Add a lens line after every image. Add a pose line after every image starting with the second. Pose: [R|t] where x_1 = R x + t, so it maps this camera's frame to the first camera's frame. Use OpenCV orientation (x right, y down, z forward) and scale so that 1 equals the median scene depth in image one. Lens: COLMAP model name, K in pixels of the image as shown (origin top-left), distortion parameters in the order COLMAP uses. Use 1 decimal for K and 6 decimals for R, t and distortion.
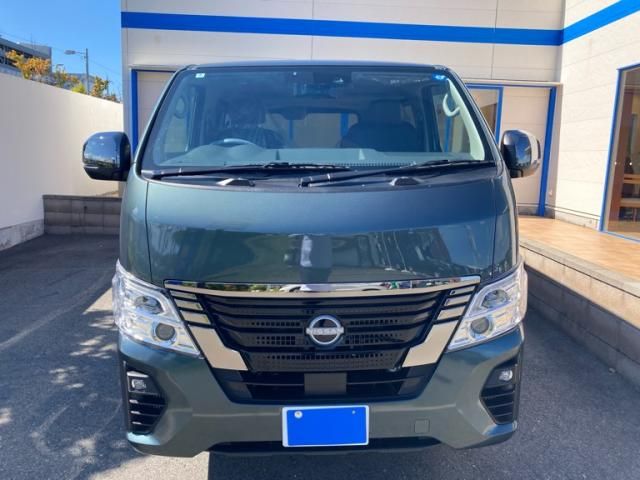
lens RADIAL K [[526.0, 0, 320.0], [0, 526.0, 240.0], [0, 0, 1]] dist [0.133793, -0.548536]
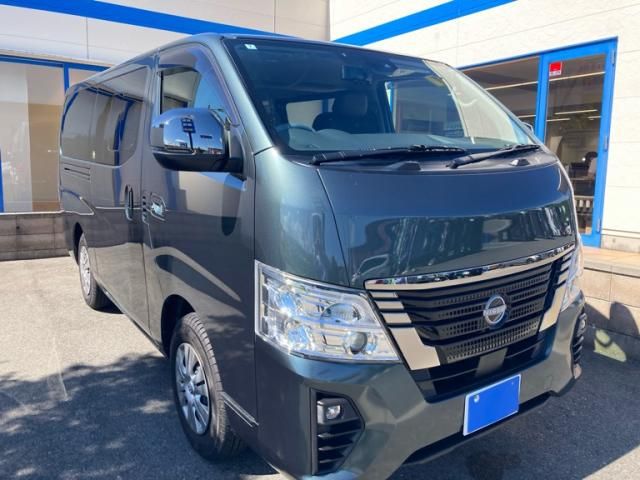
lens RADIAL K [[526.0, 0, 320.0], [0, 526.0, 240.0], [0, 0, 1]] dist [0.133793, -0.548536]
pose [[0.850874, -0.092936, 0.517084, -0.779913], [0.094964, 0.995224, 0.022607, -0.016288], [-0.516716, 0.029868, 0.855636, 0.298573]]
